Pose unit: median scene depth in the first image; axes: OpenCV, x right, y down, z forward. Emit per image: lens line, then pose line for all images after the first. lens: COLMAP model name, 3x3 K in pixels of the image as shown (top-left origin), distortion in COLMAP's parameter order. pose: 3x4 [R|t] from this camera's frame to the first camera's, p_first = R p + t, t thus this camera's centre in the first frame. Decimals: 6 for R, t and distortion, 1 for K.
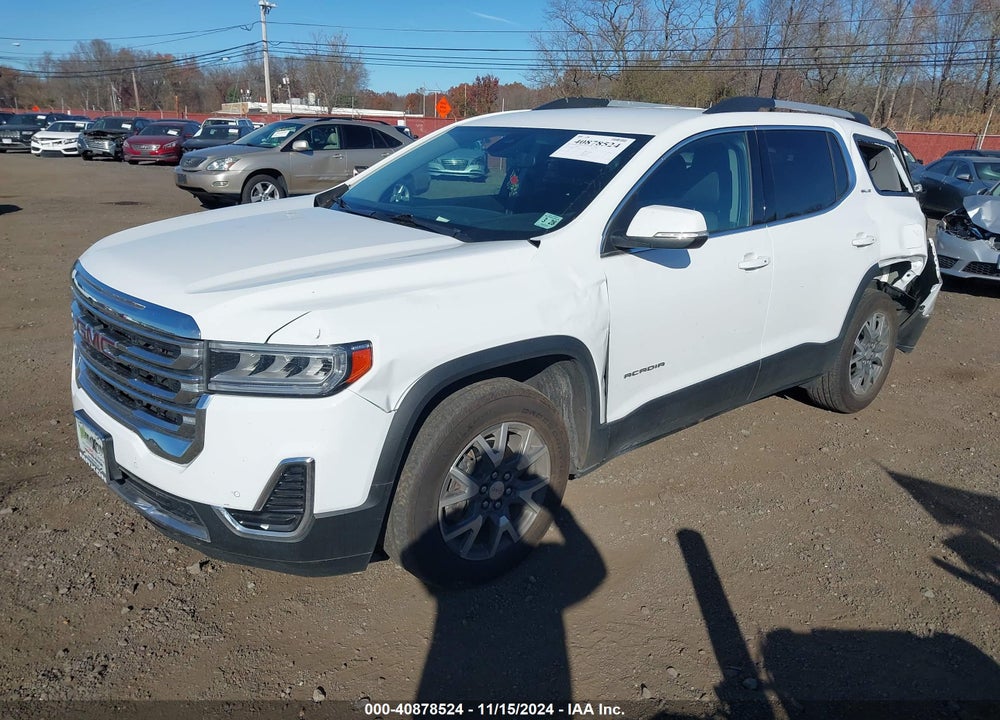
lens RADIAL K [[791.4, 0, 502.7], [0, 791.4, 364.5], [0, 0, 1]] dist [0.027358, -0.034983]
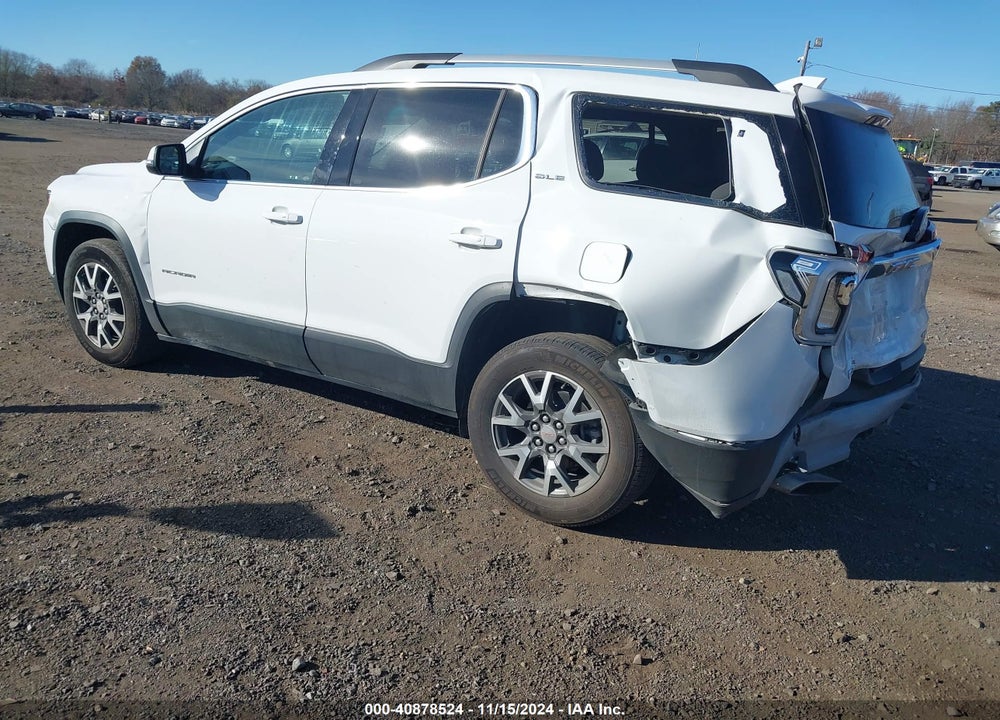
lens RADIAL K [[791.4, 0, 513.5], [0, 791.4, 366.5], [0, 0, 1]] dist [0.027358, -0.034983]
pose [[0.238084, 0.246447, -0.939457, 1.540284], [-0.327301, 0.931052, 0.161295, -0.234980], [0.914434, 0.269083, 0.302331, 1.142252]]
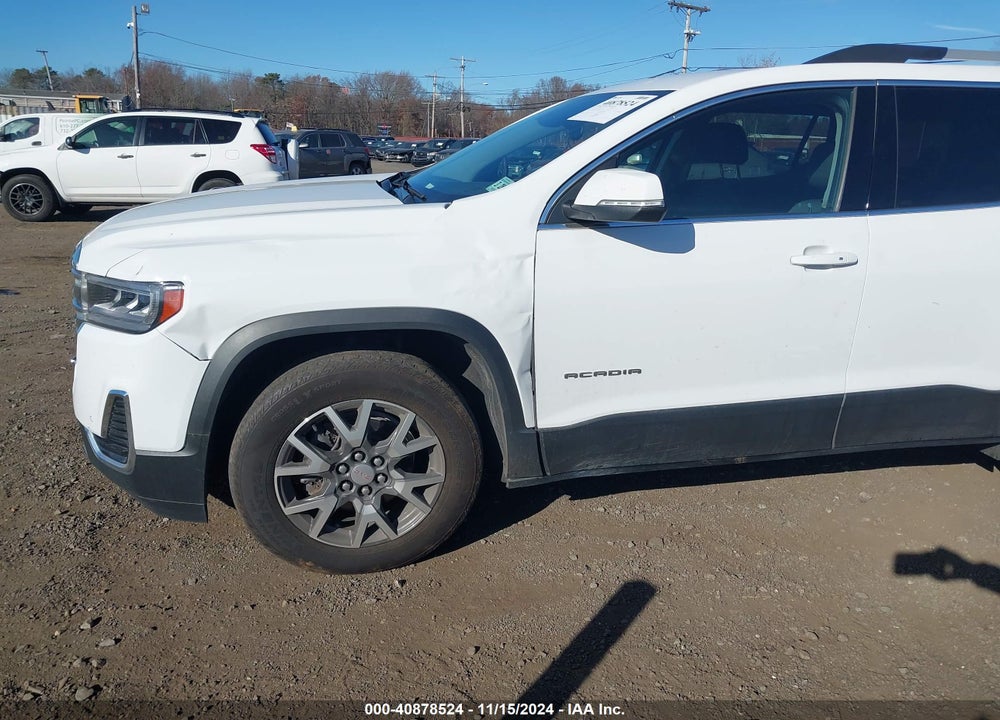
lens RADIAL K [[791.4, 0, 505.2], [0, 791.4, 354.9], [0, 0, 1]] dist [0.027358, -0.034983]
pose [[0.871124, 0.115641, -0.477253, 0.476441], [-0.135942, 0.990684, -0.008086, 0.008362], [0.471871, 0.071922, 0.878729, 0.239665]]
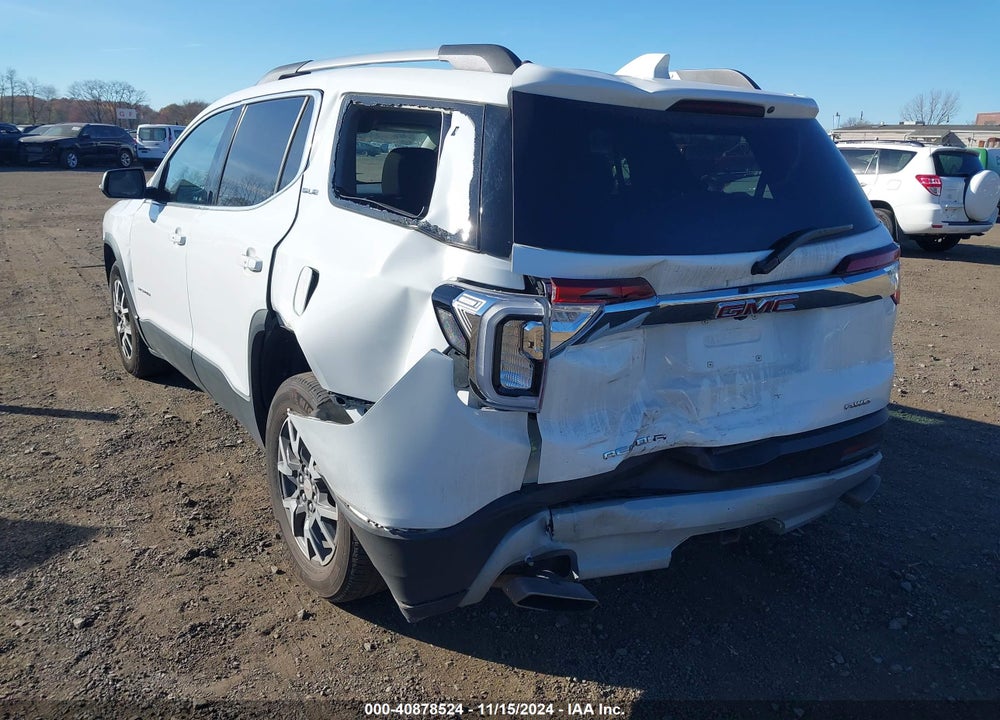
lens RADIAL K [[791.4, 0, 502.8], [0, 791.4, 374.3], [0, 0, 1]] dist [0.027358, -0.034983]
pose [[-0.137372, 0.232943, -0.962739, 1.416832], [-0.311322, 0.912544, 0.265220, -0.408478], [0.940323, 0.336156, -0.052838, 1.681712]]
